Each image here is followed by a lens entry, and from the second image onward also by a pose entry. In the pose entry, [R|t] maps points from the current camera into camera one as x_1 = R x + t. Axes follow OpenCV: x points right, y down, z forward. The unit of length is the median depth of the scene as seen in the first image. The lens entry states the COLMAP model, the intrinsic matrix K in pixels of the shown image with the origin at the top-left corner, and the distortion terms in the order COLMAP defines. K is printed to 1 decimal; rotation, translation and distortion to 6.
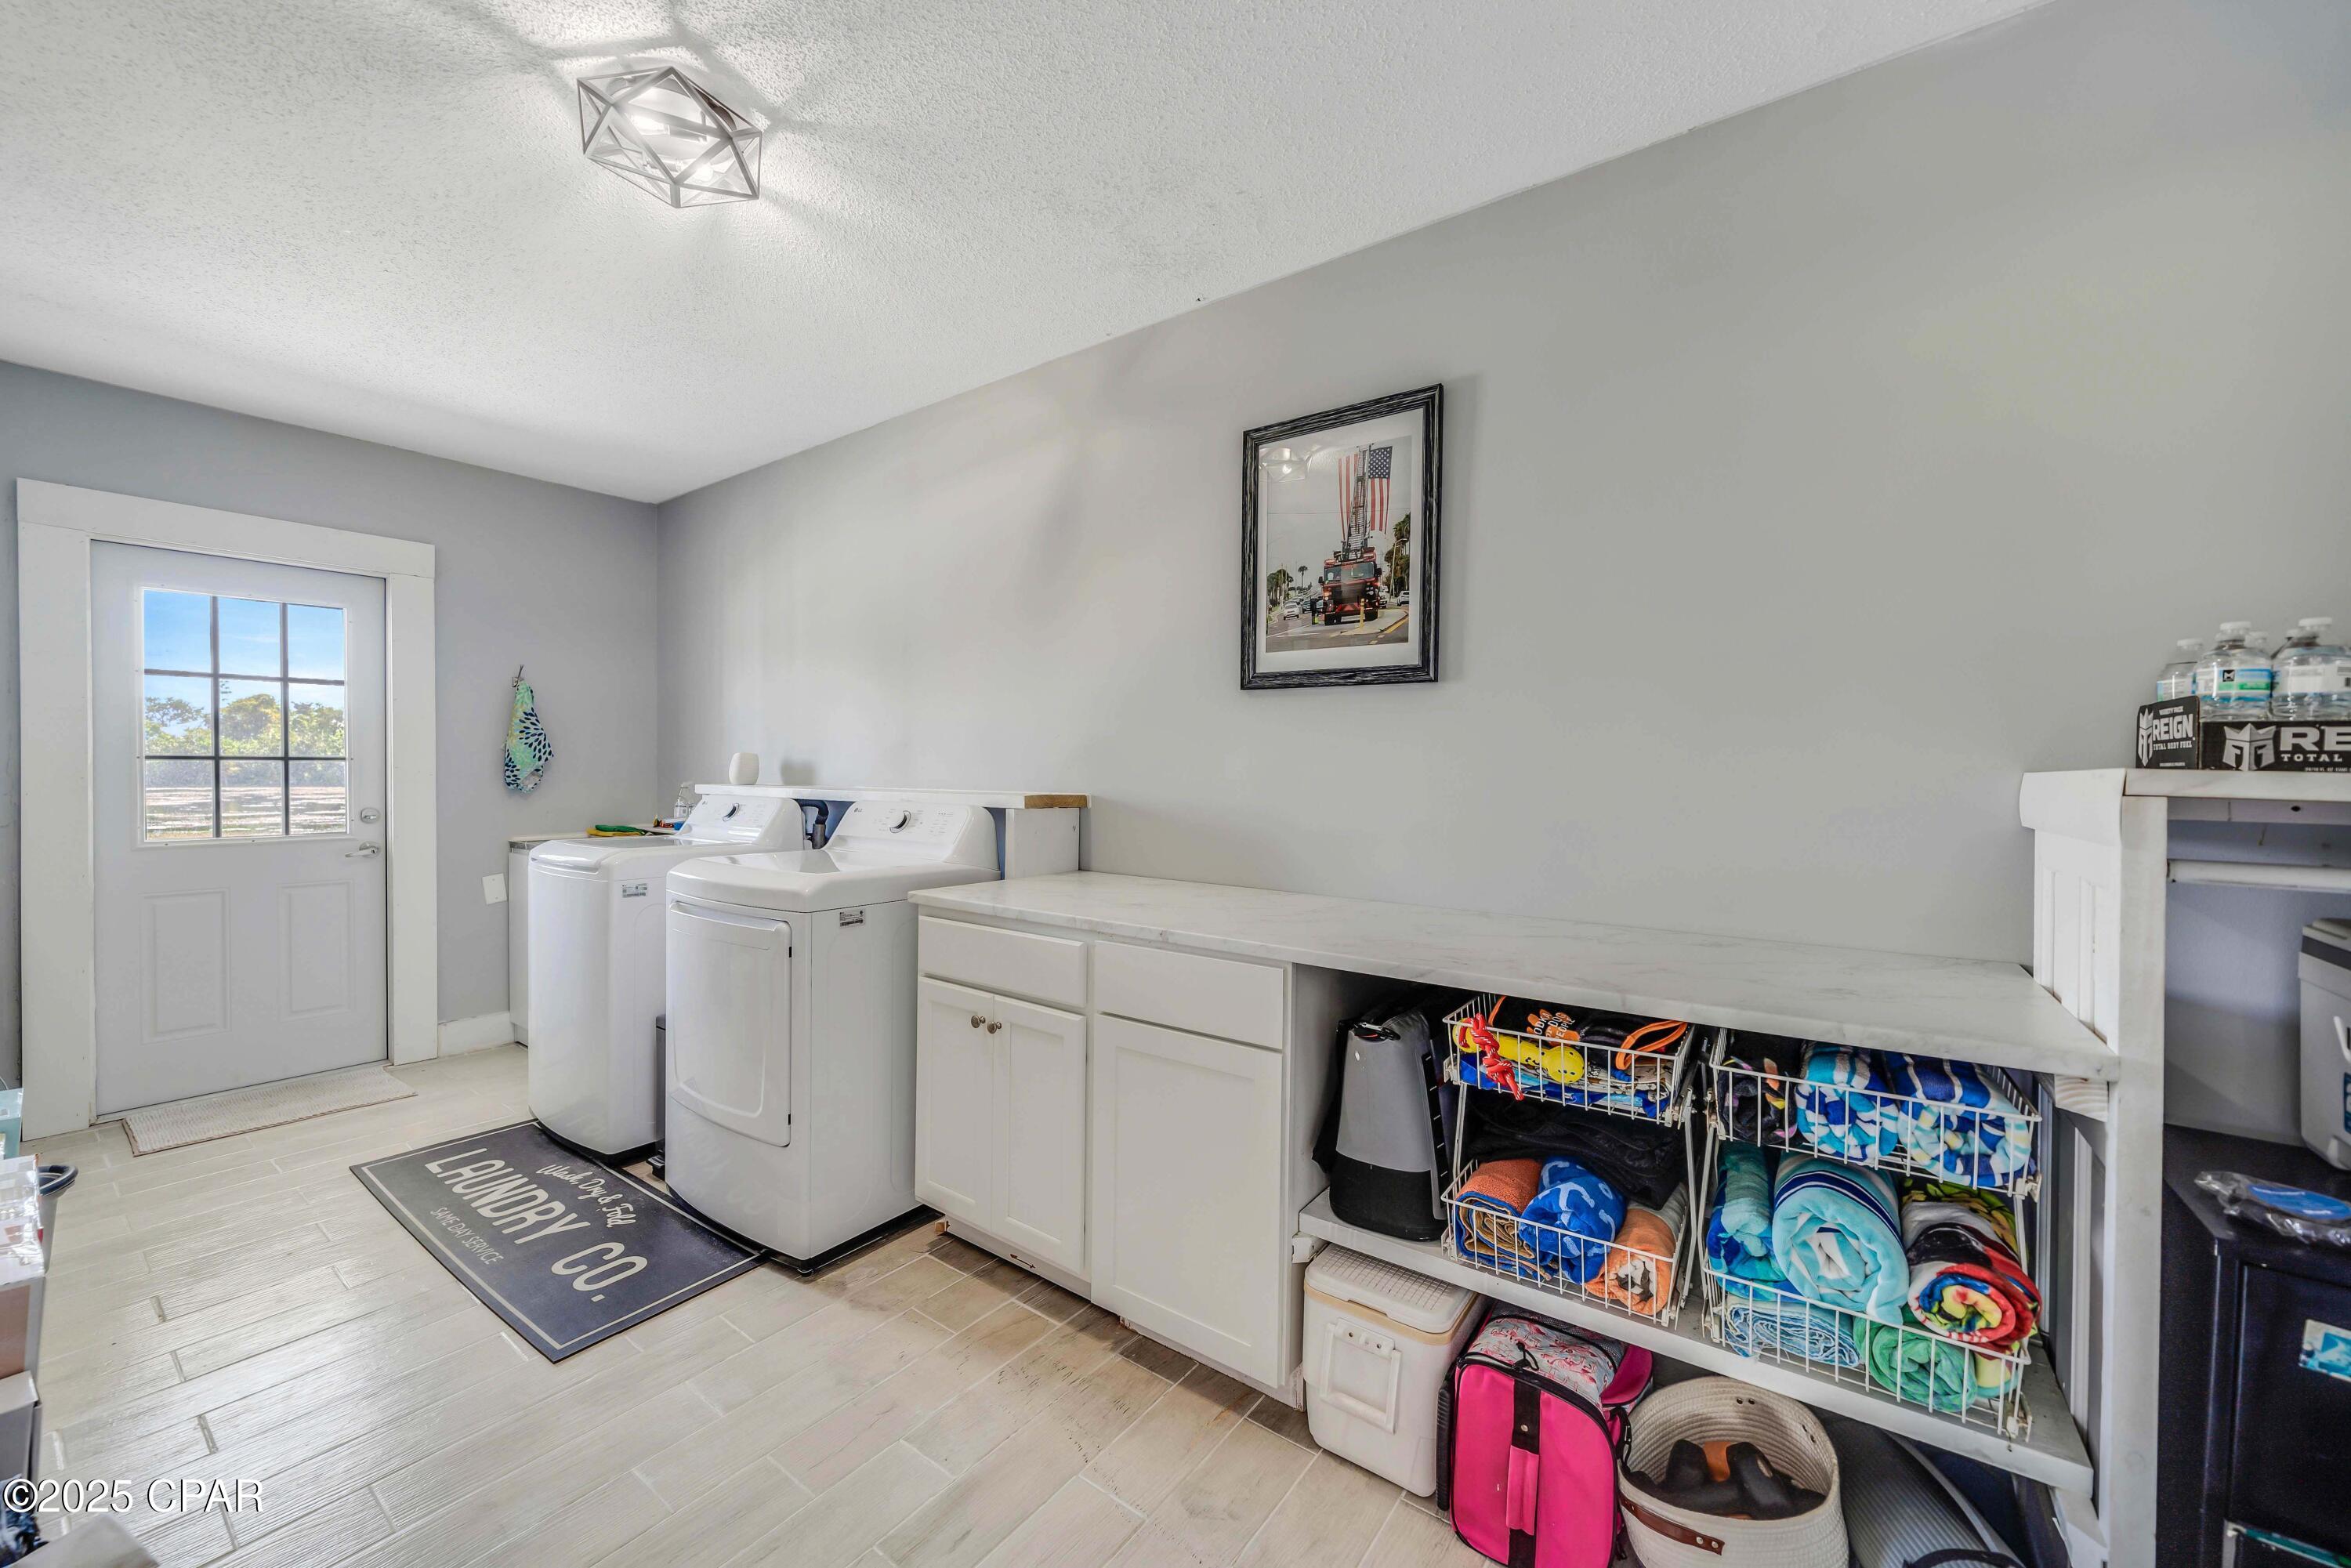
lens RADIAL K [[901.9, 0, 1157.6], [0, 901.9, 781.8], [0, 0, 1]] dist [-0.000353, -0.000258]
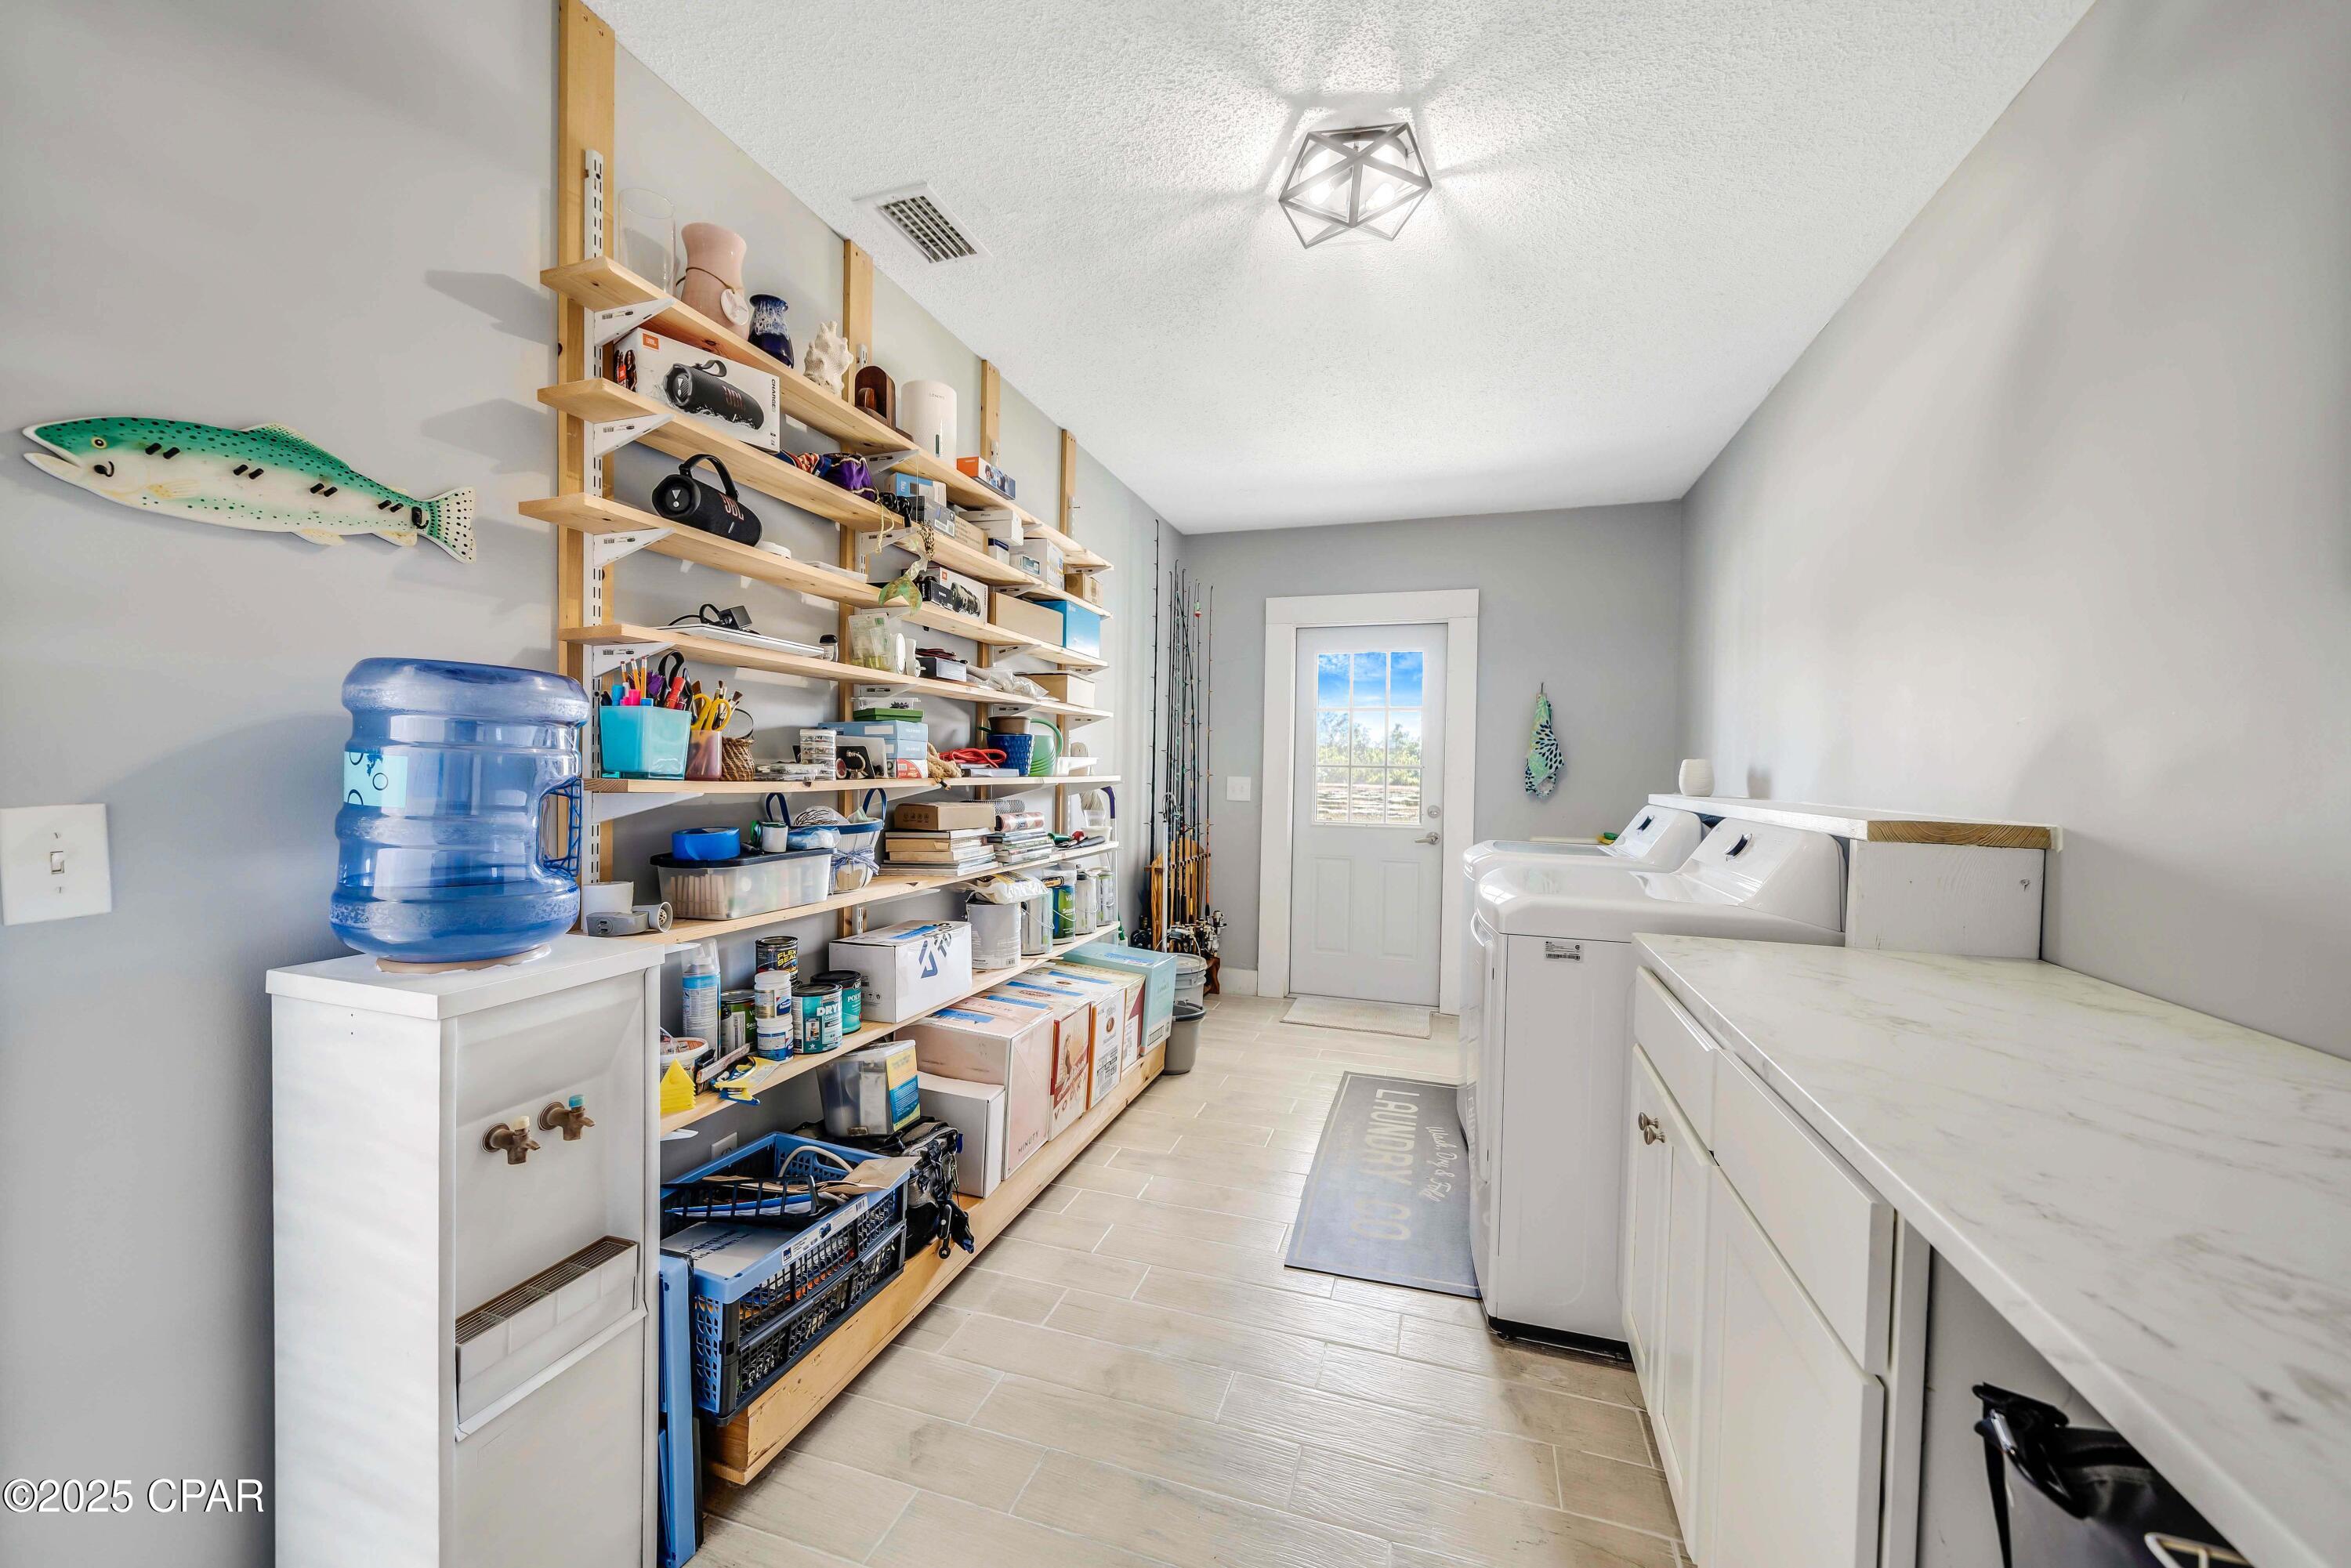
lens RADIAL K [[901.9, 0, 1157.6], [0, 901.9, 781.8], [0, 0, 1]] dist [-0.000353, -0.000258]
pose [[0.323183, 0.013718, -0.946237, 0.274153], [-0.026808, 0.999626, 0.005336, -0.001661], [0.945957, 0.023642, 0.323430, 0.295136]]
